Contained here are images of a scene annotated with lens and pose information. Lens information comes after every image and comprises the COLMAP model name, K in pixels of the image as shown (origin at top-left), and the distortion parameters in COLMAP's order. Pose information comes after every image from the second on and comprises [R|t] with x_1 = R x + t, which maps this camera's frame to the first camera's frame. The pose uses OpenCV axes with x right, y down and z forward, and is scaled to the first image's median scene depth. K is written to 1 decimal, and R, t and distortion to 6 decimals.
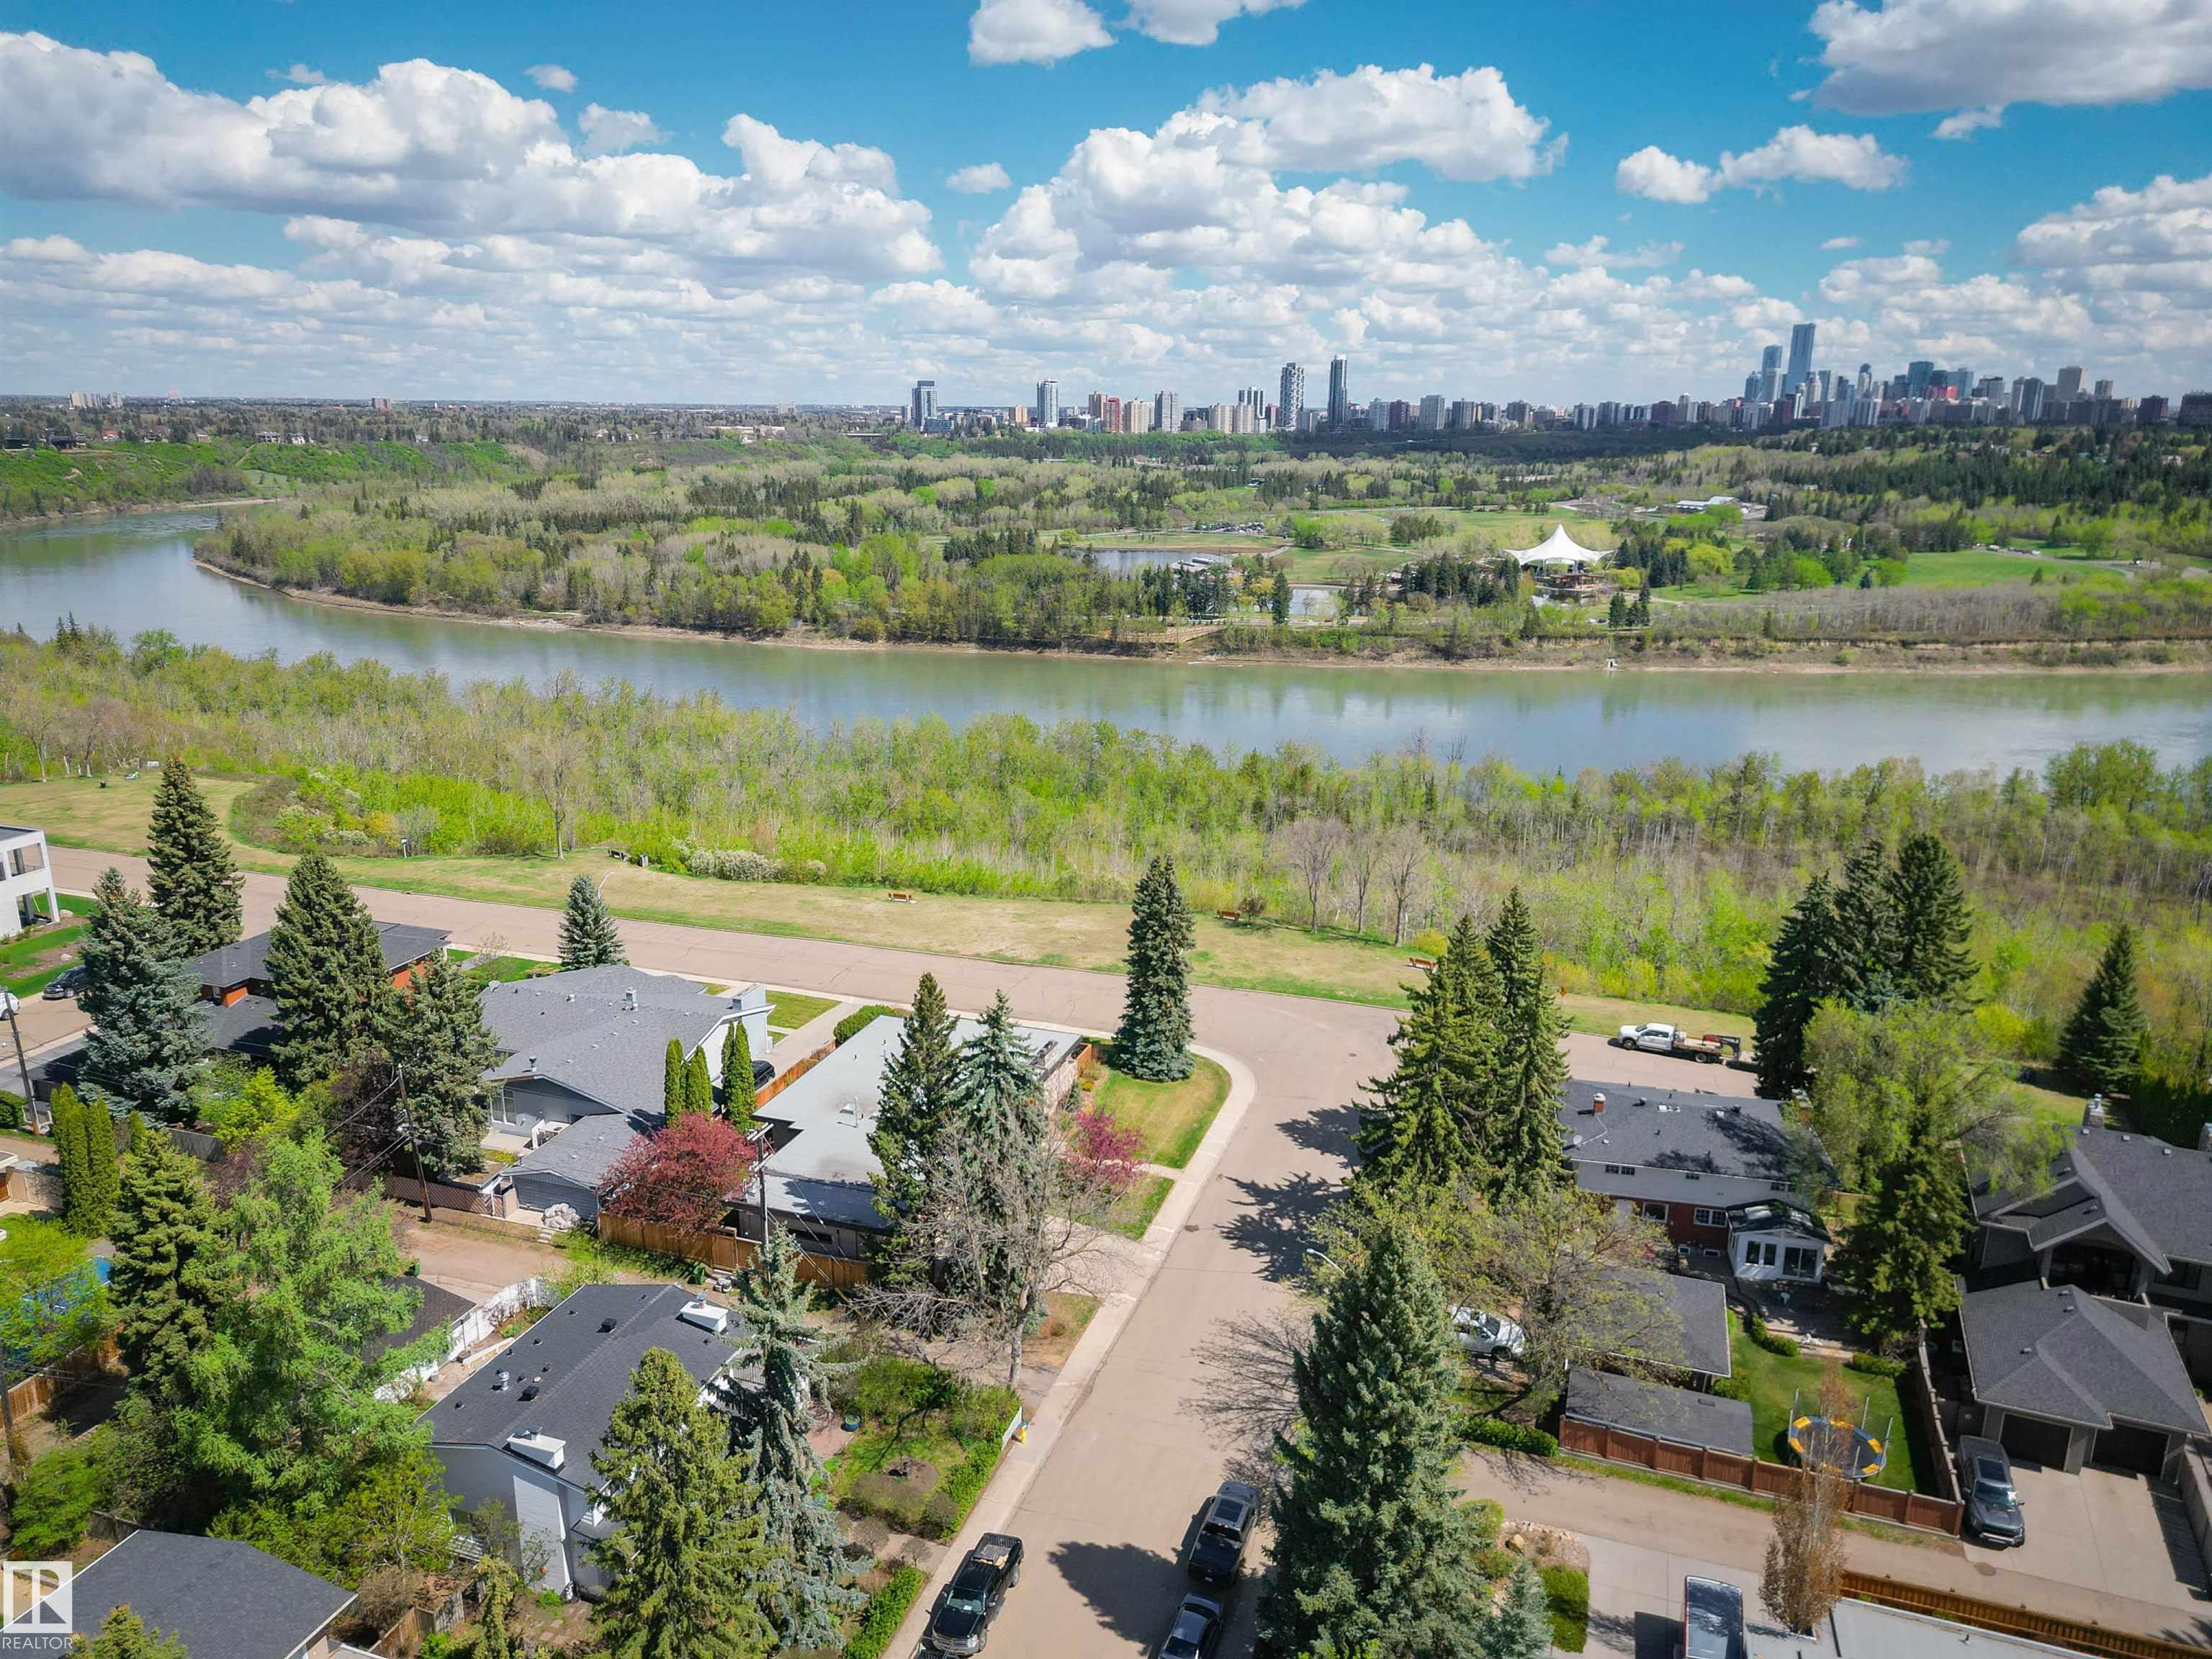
lens RADIAL K [[1549.1, 0, 1113.4], [0, 1549.1, 828.5], [0, 0, 1]] dist [0.067972, -0.058414]
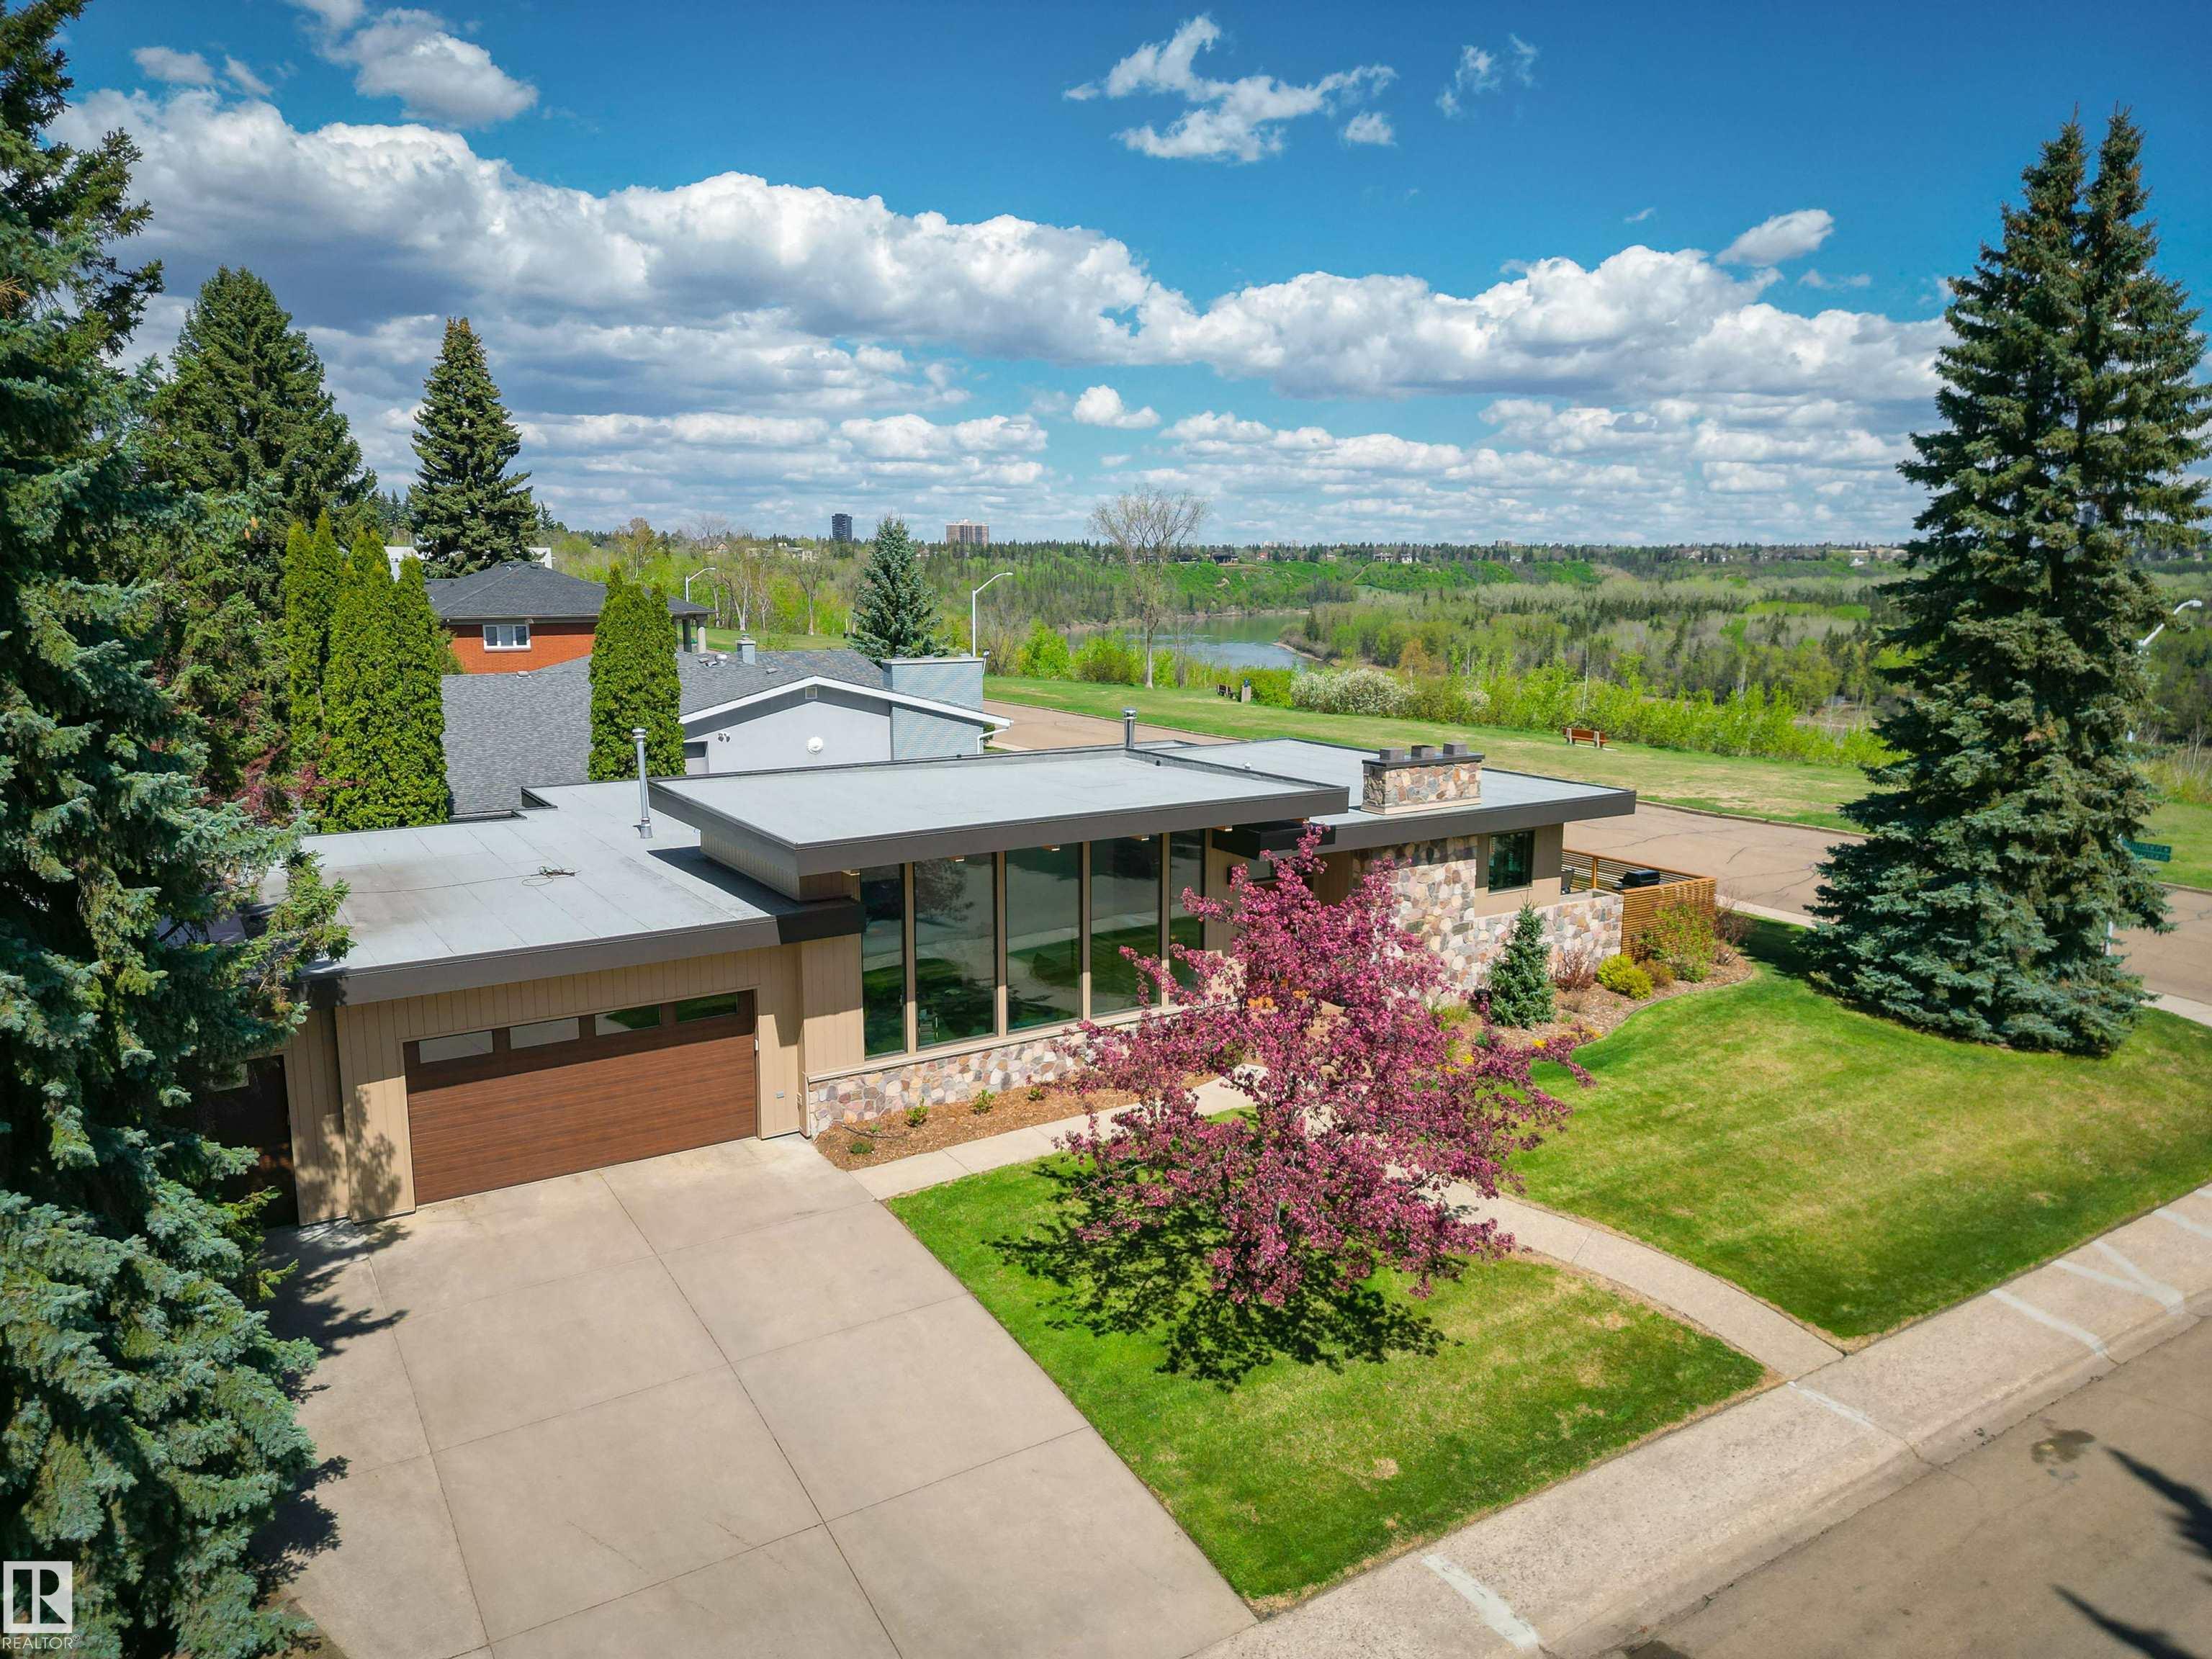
lens RADIAL K [[1549.1, 0, 1101.7], [0, 1549.1, 831.8], [0, 0, 1]] dist [0.067972, -0.058414]
pose [[0.777851, 0.106225, -0.619407, 0.013990], [-0.163496, 0.985878, -0.036245, 0.029536], [0.606809, 0.129464, 0.784233, 0.129040]]
